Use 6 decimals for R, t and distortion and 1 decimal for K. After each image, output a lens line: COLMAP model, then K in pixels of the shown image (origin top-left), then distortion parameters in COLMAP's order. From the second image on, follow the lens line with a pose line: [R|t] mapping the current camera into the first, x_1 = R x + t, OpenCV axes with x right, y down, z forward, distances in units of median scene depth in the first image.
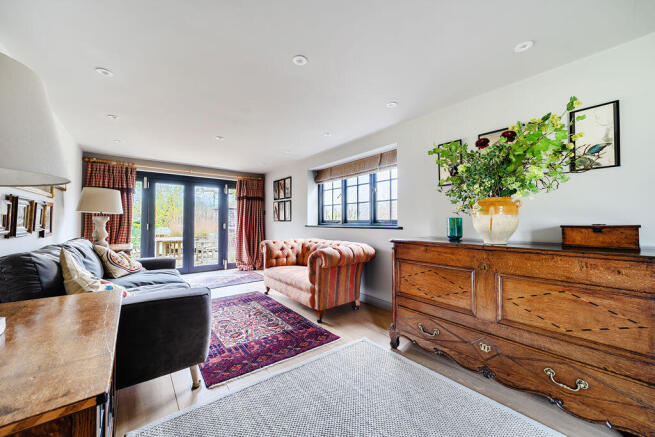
lens RADIAL K [[245.5, 0, 327.2], [0, 245.5, 216.3], [0, 0, 1]] dist [-0.003250, 0.000210]
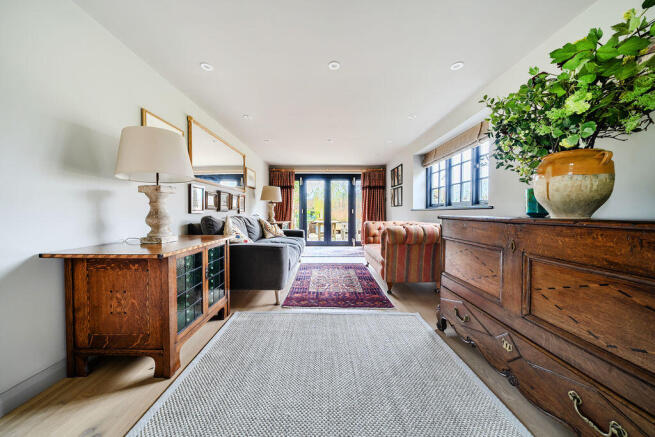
lens RADIAL K [[223.3, 0, 322.9], [0, 223.3, 216.4], [0, 0, 1]] dist [-0.002950, -0.000078]
pose [[0.783128, 0.012764, -0.621730, 0.282501], [0.013591, 0.999199, 0.037633, 0.037167], [0.621712, -0.037921, 0.782327, 0.035917]]
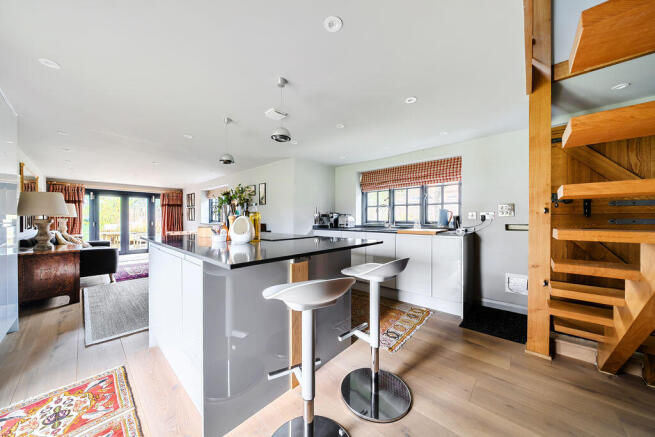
lens RADIAL K [[223.3, 0, 322.6], [0, 223.3, 220.2], [0, 0, 1]] dist [-0.002950, -0.000078]
pose [[0.987882, -0.000872, 0.155201, 0.696406], [-0.003699, 0.999568, 0.029161, -0.043070], [-0.155160, -0.029382, 0.987452, -0.896481]]
